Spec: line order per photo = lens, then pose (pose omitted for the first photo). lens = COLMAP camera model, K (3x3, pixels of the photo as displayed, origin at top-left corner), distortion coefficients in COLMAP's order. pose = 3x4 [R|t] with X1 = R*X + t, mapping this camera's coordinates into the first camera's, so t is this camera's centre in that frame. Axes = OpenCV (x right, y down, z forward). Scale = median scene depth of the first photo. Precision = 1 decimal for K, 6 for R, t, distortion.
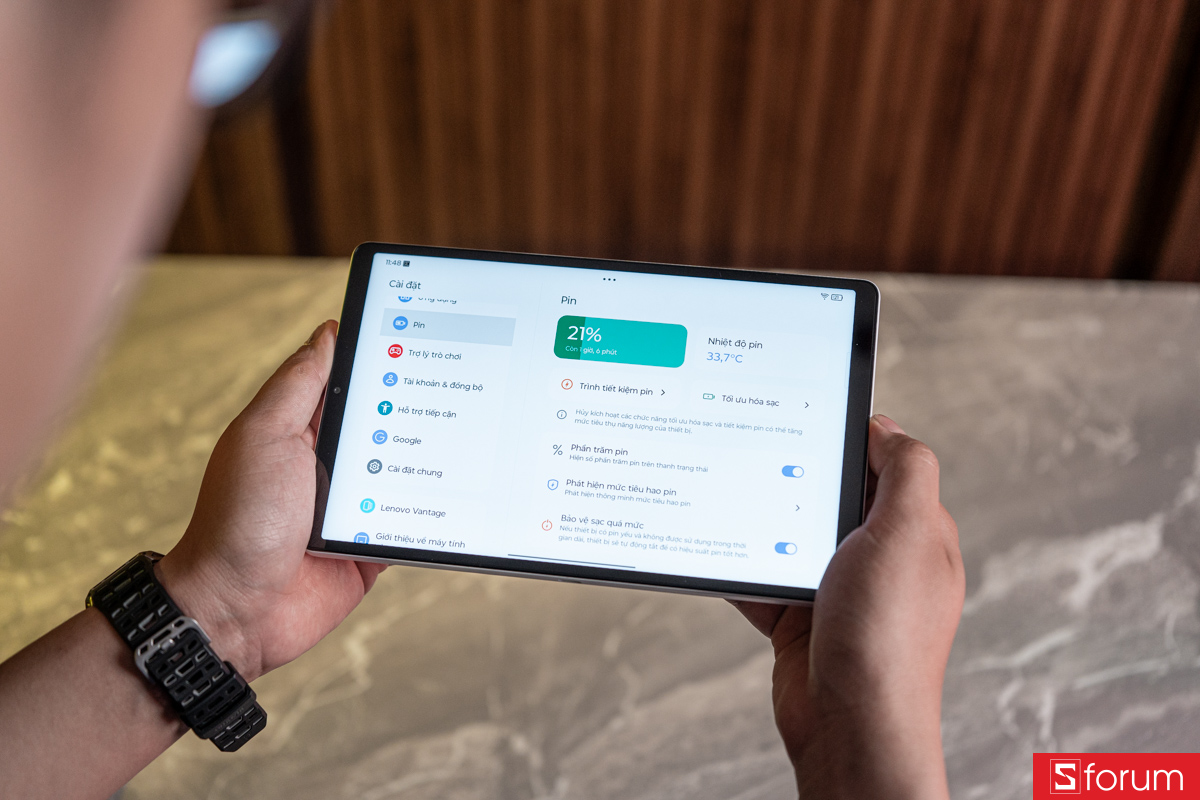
lens RADIAL K [[1704.4, 0, 600.0], [0, 1704.4, 400.0], [0, 0, 1]] dist [-0.027985, -0.059233]
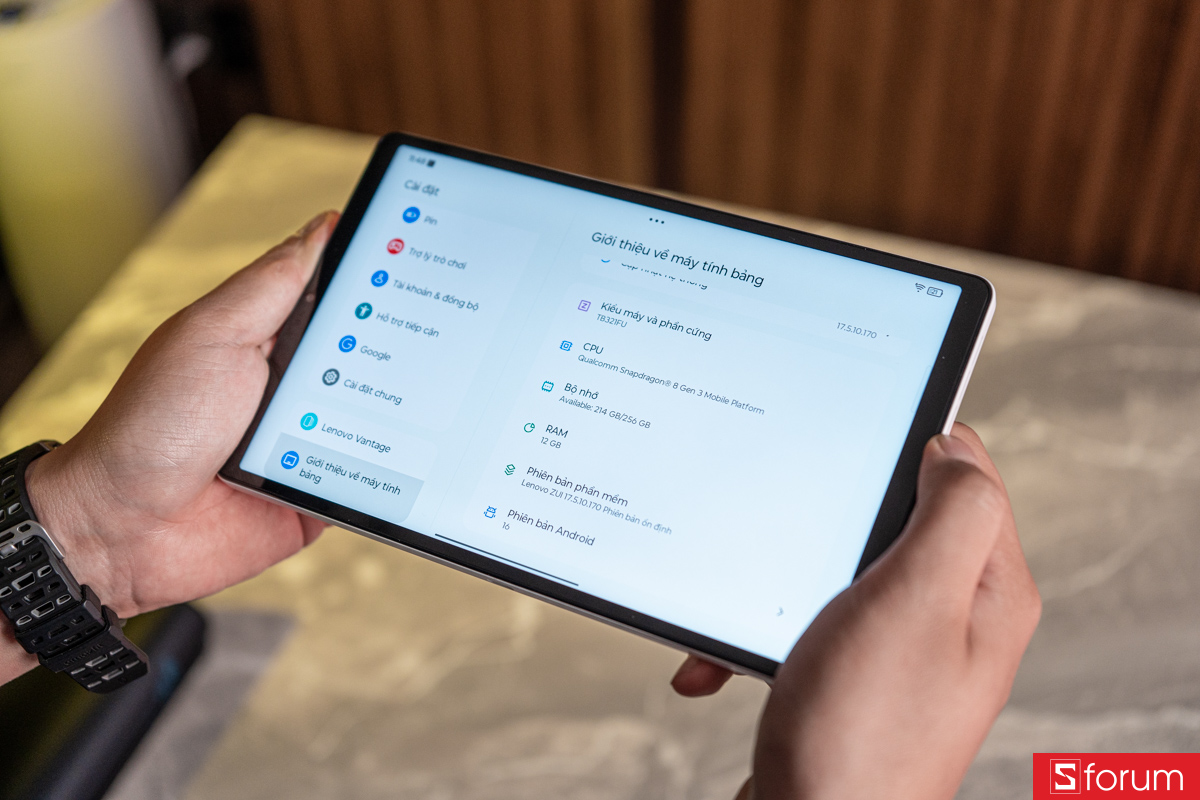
lens RADIAL K [[1704.4, 0, 600.0], [0, 1704.4, 400.0], [0, 0, 1]] dist [-0.027985, -0.059233]
pose [[0.943222, 0.188894, -0.273223, 0.229607], [-0.184120, 0.981951, 0.043260, -0.019777], [0.276463, 0.009502, 0.960978, 0.249804]]
